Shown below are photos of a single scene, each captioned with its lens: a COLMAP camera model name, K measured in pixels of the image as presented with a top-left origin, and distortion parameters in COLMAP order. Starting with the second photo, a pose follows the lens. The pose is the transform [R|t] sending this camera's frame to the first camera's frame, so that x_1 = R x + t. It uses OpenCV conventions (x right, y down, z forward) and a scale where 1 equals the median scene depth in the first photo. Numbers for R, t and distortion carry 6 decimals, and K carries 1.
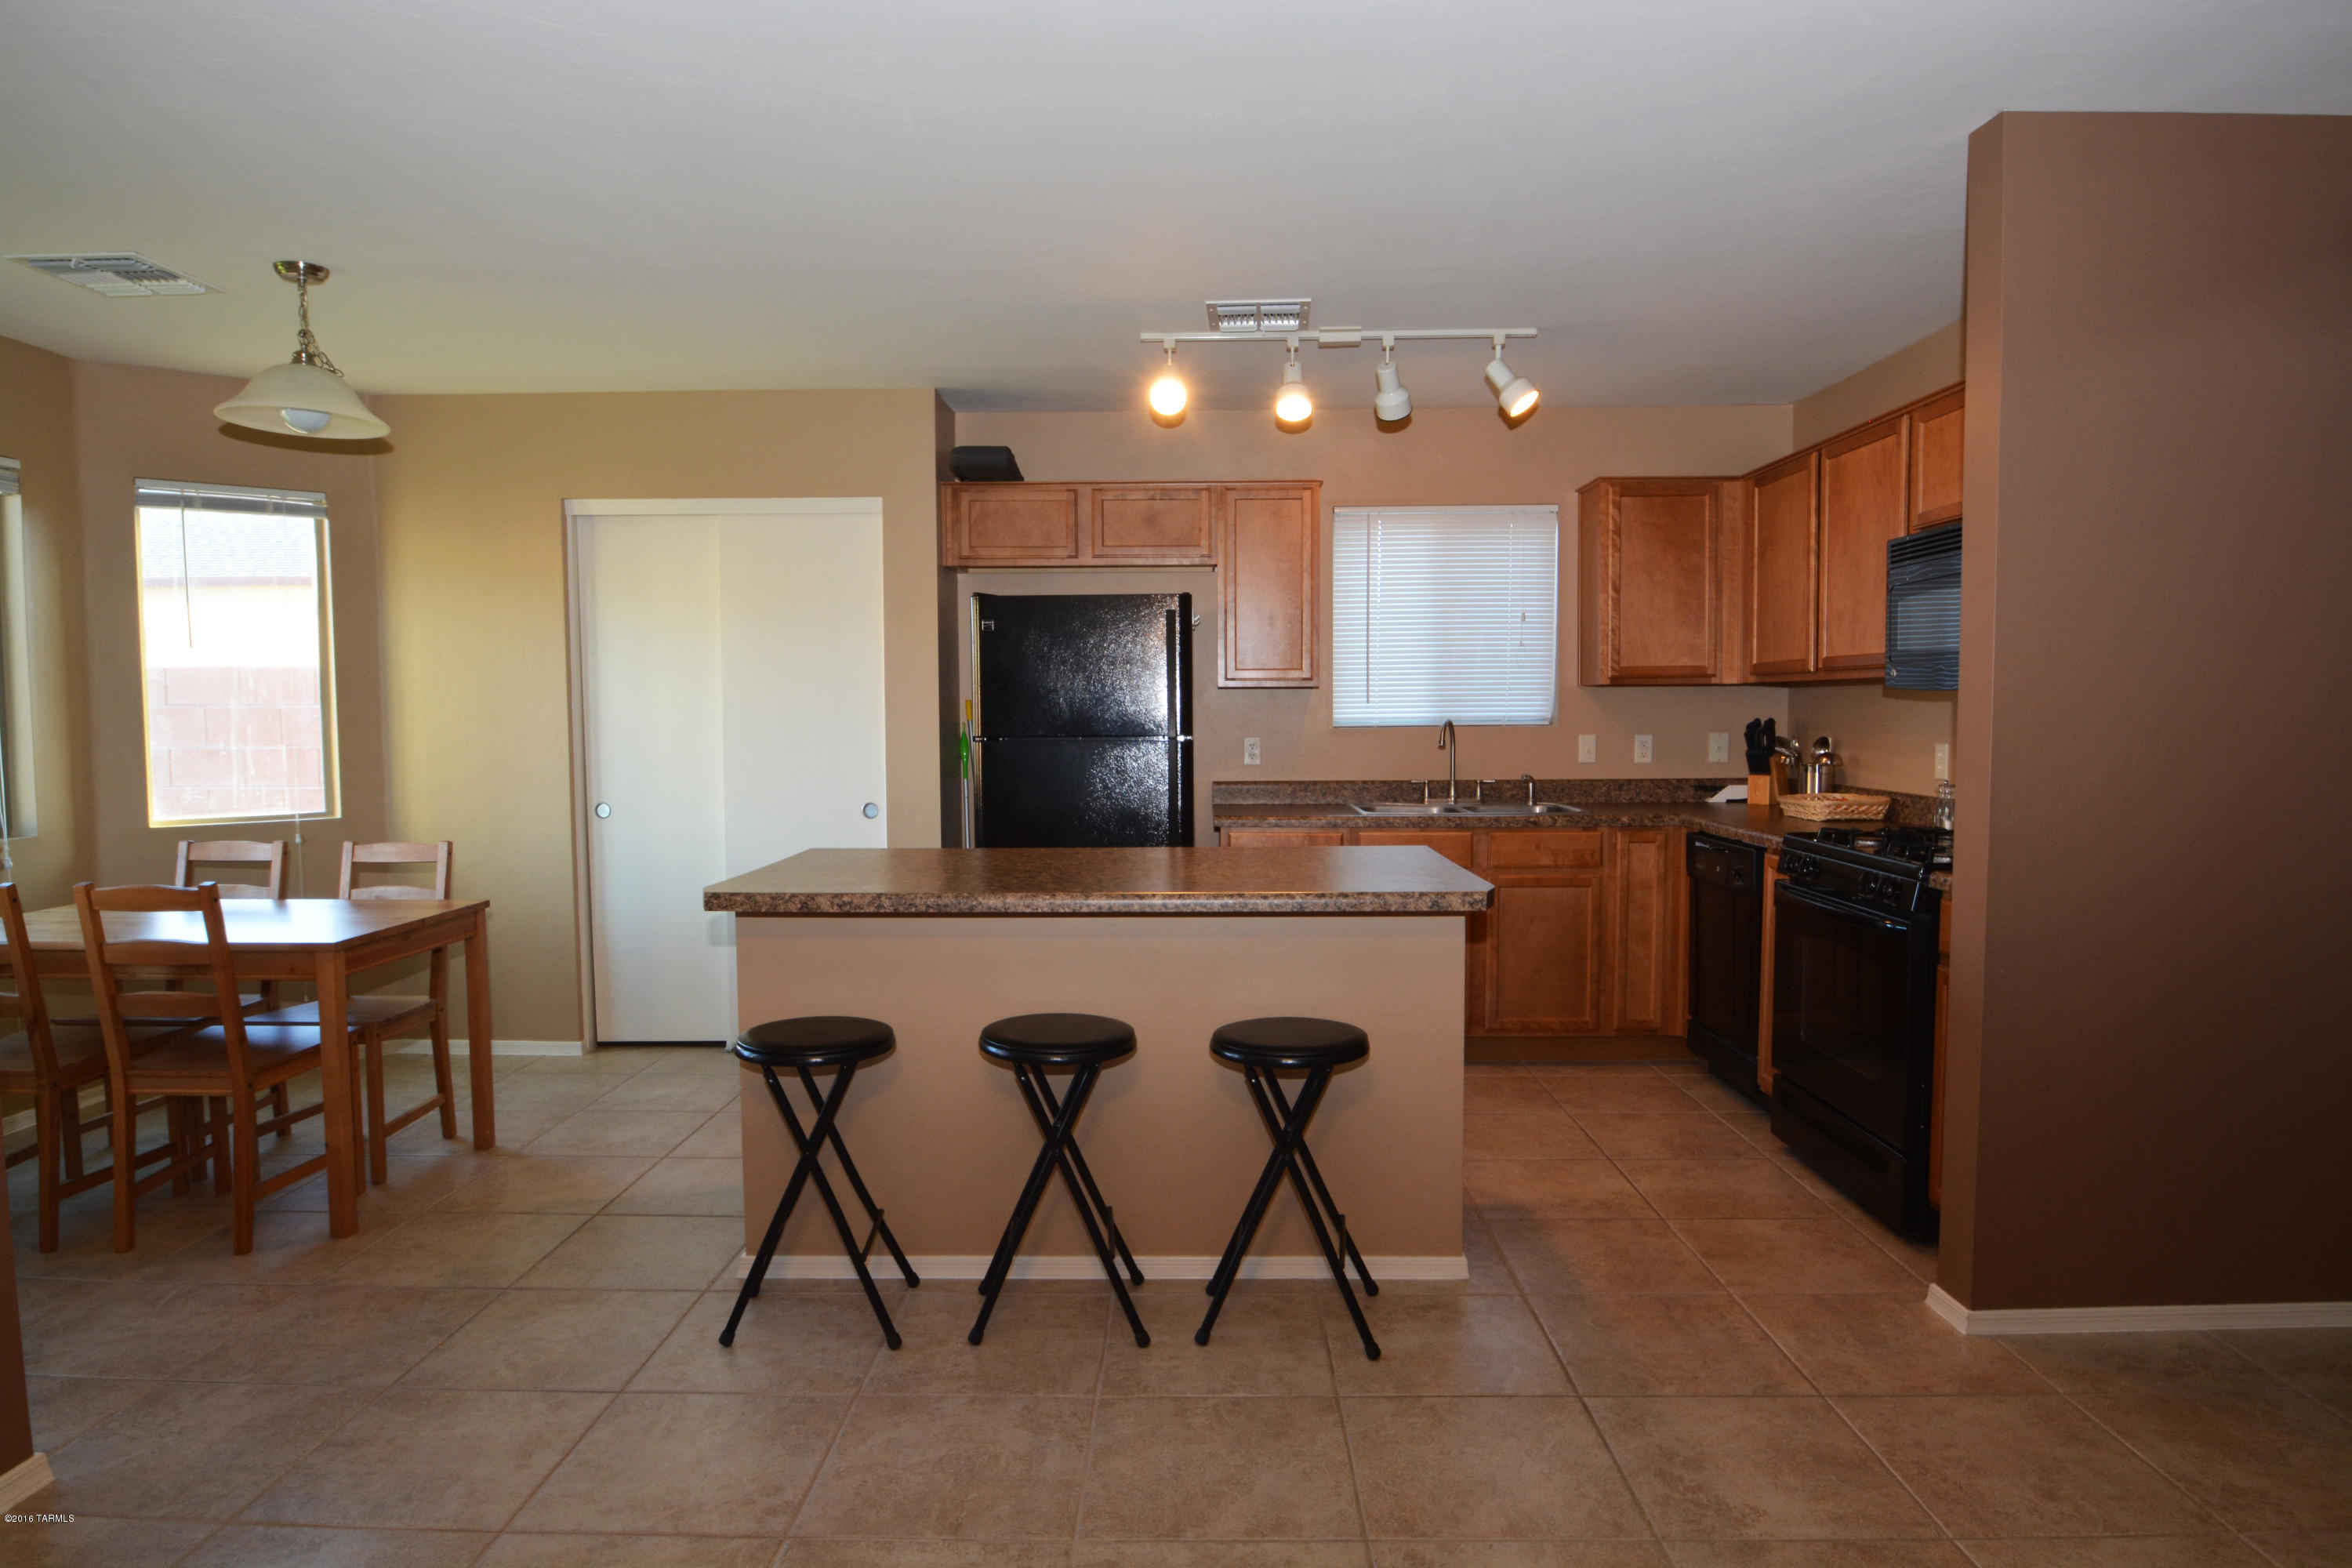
lens RADIAL K [[1383.9, 0, 1178.3], [0, 1383.9, 752.7], [0, 0, 1]] dist [-0.000051, -0.000123]
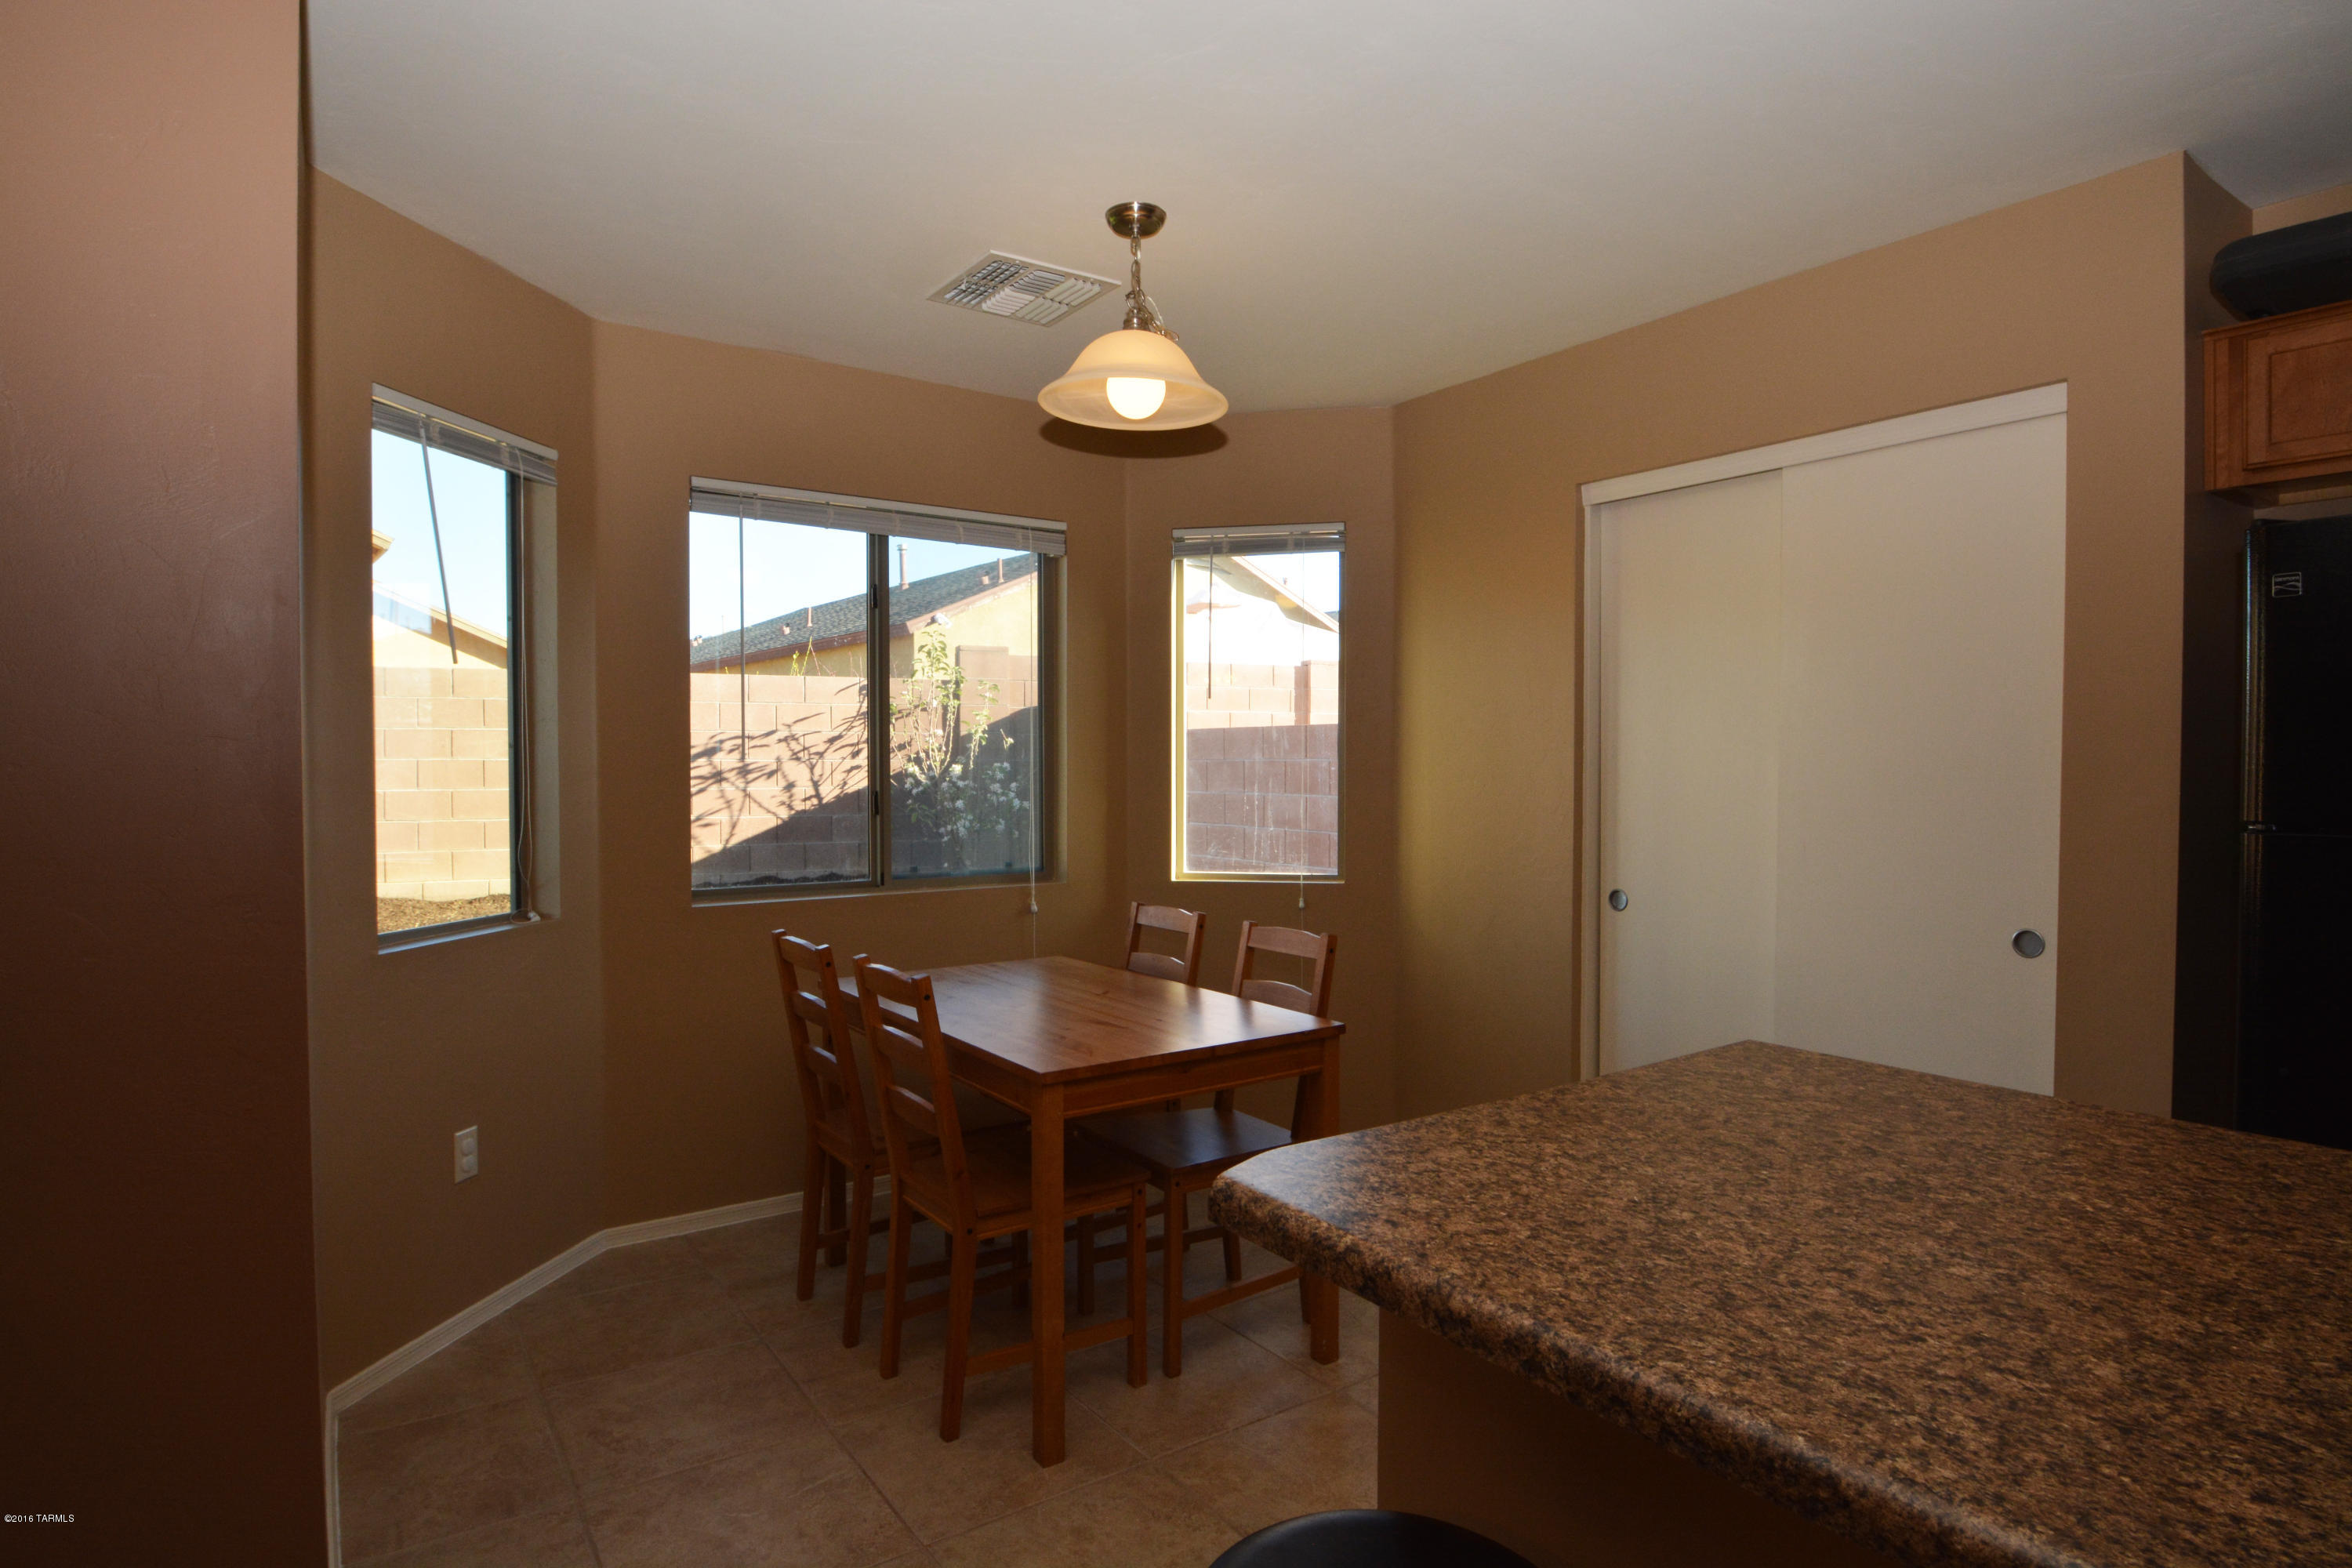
lens RADIAL K [[1242.7, 0, 1176.5], [0, 1242.7, 775.2], [0, 0, 1]] dist [-0.024653, -0.000172]
pose [[0.571462, 0.012389, -0.820535, -0.014029], [-0.028459, 0.999584, -0.004728, -0.015503], [0.820135, 0.026053, 0.571577, 0.466154]]
